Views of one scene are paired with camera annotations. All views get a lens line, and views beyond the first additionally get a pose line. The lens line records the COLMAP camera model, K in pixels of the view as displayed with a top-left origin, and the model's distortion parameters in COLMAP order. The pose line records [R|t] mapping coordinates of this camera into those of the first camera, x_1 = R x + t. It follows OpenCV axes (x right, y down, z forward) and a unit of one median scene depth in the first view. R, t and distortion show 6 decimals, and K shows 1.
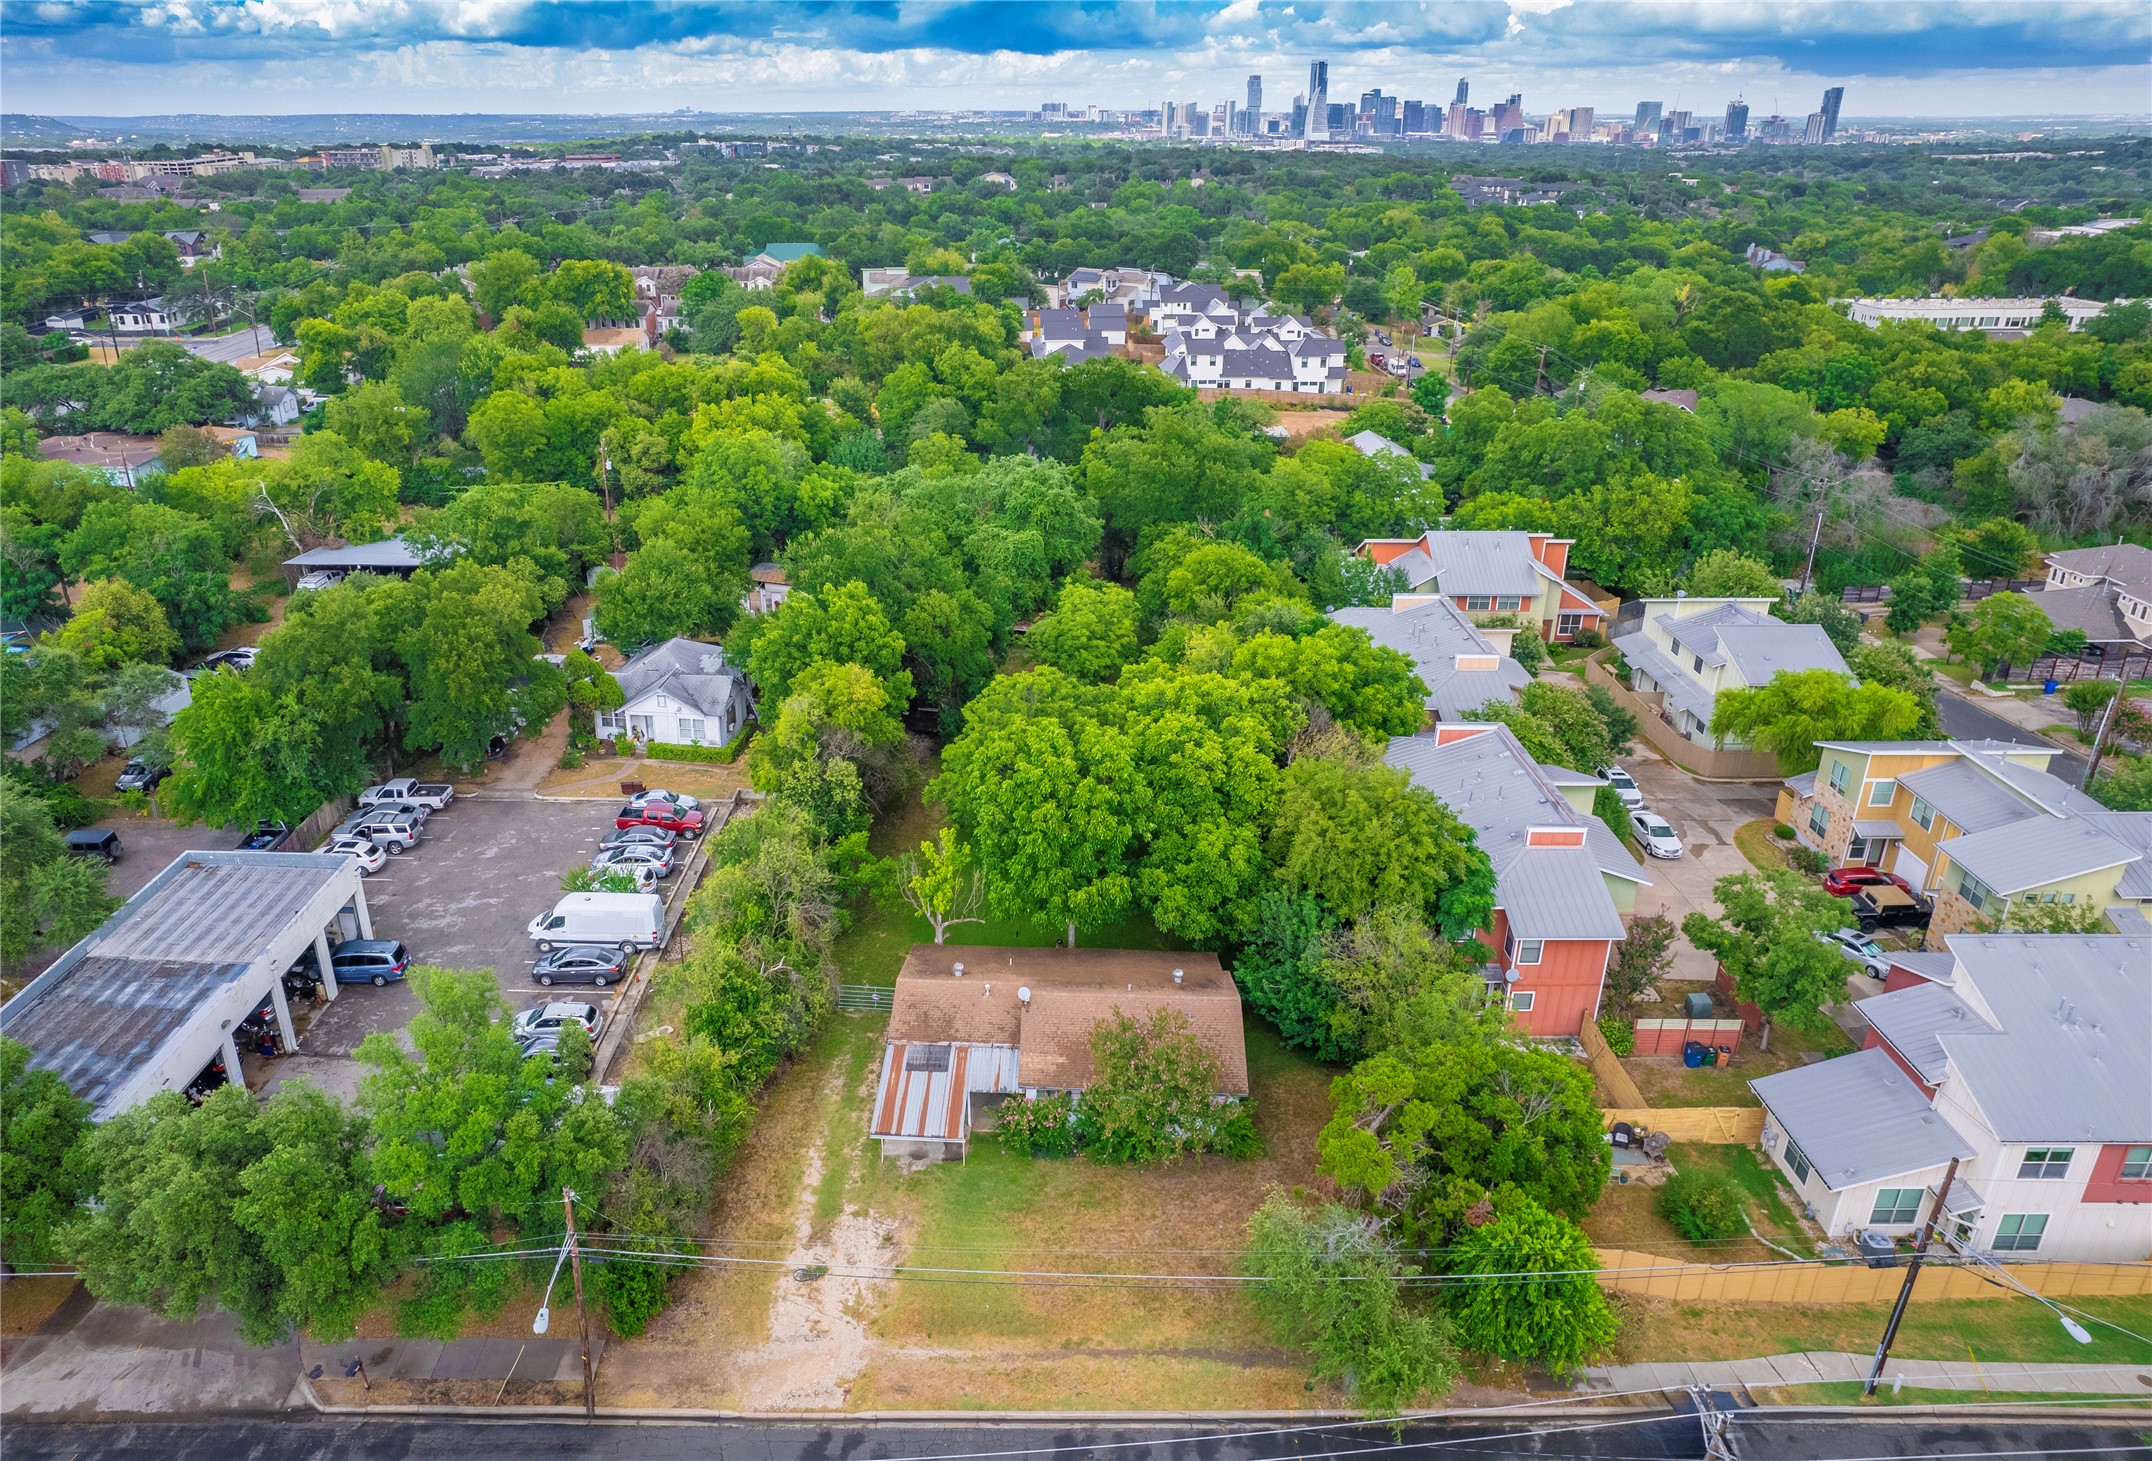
lens RADIAL K [[1385.1, 0, 995.9], [0, 1385.1, 735.2], [0, 0, 1]] dist [-0.057430, 0.045197]
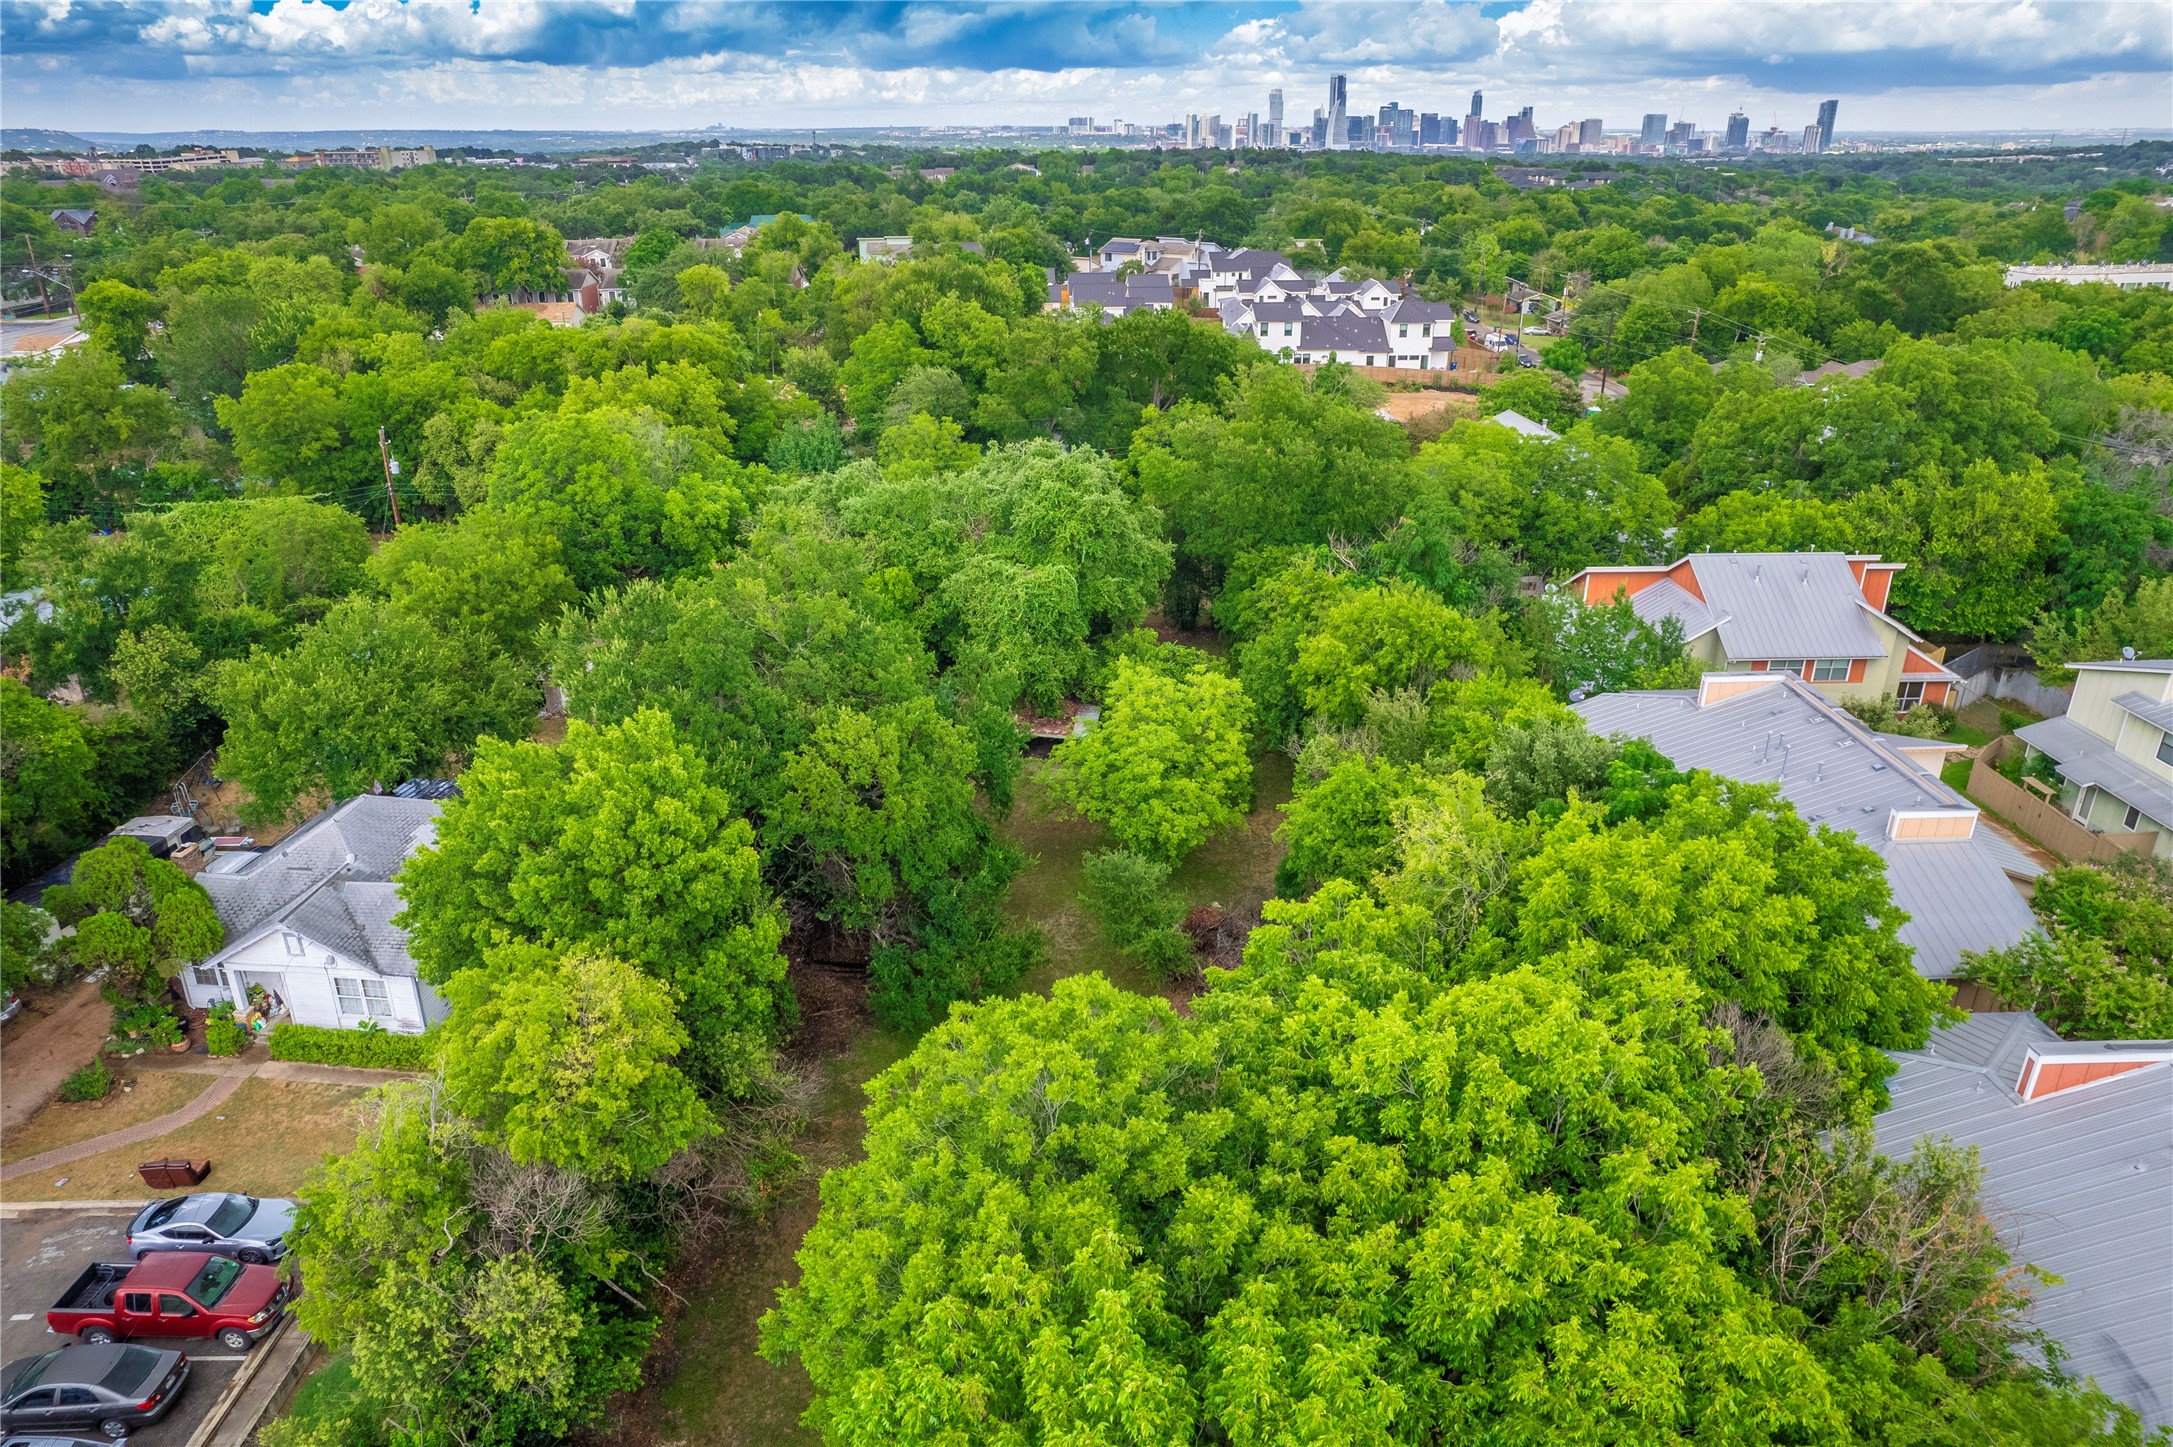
lens RADIAL K [[1380.8, 0, 1099.4], [0, 1380.8, 749.6], [0, 0, 1]] dist [-0.070299, 0.066416]
pose [[0.998706, -0.021331, 0.046176, 0.017801], [0.021048, 0.999757, 0.006605, -0.083869], [-0.046306, -0.005625, 0.998911, 0.475586]]
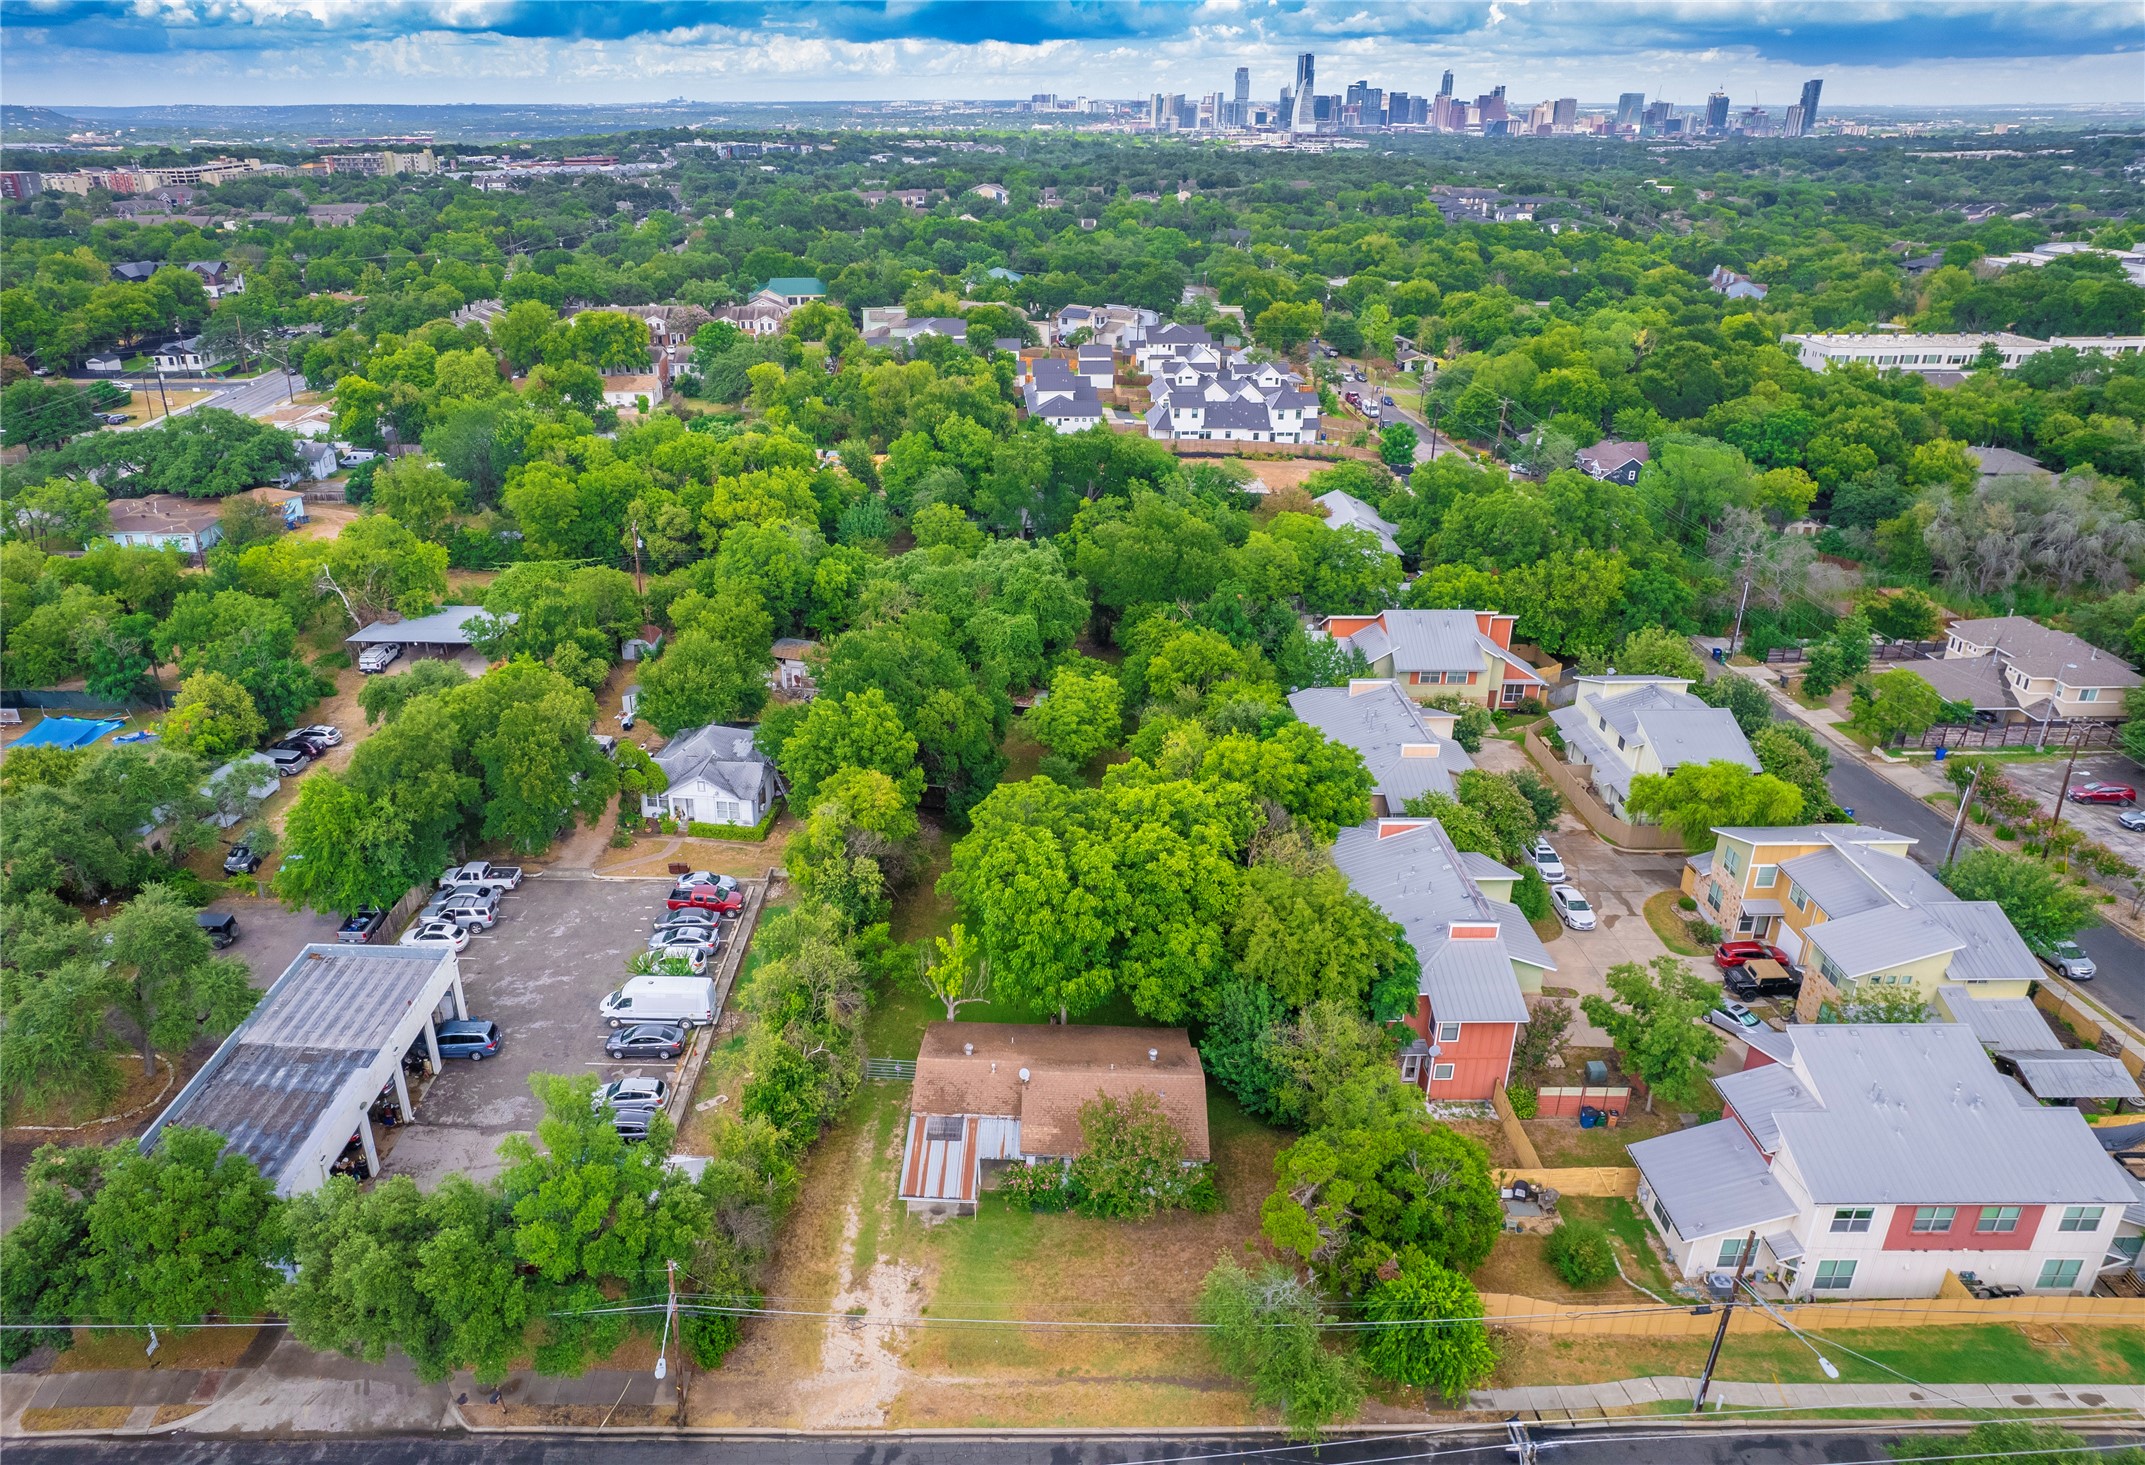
lens RADIAL K [[1363.9, 0, 992.3], [0, 1363.9, 727.7], [0, 0, 1]] dist [-0.056212, 0.041136]
pose [[0.999992, -0.002593, 0.002959, -0.006085], [0.002583, 0.999991, 0.003303, -0.070533], [-0.002968, -0.003295, 0.999990, -0.108197]]
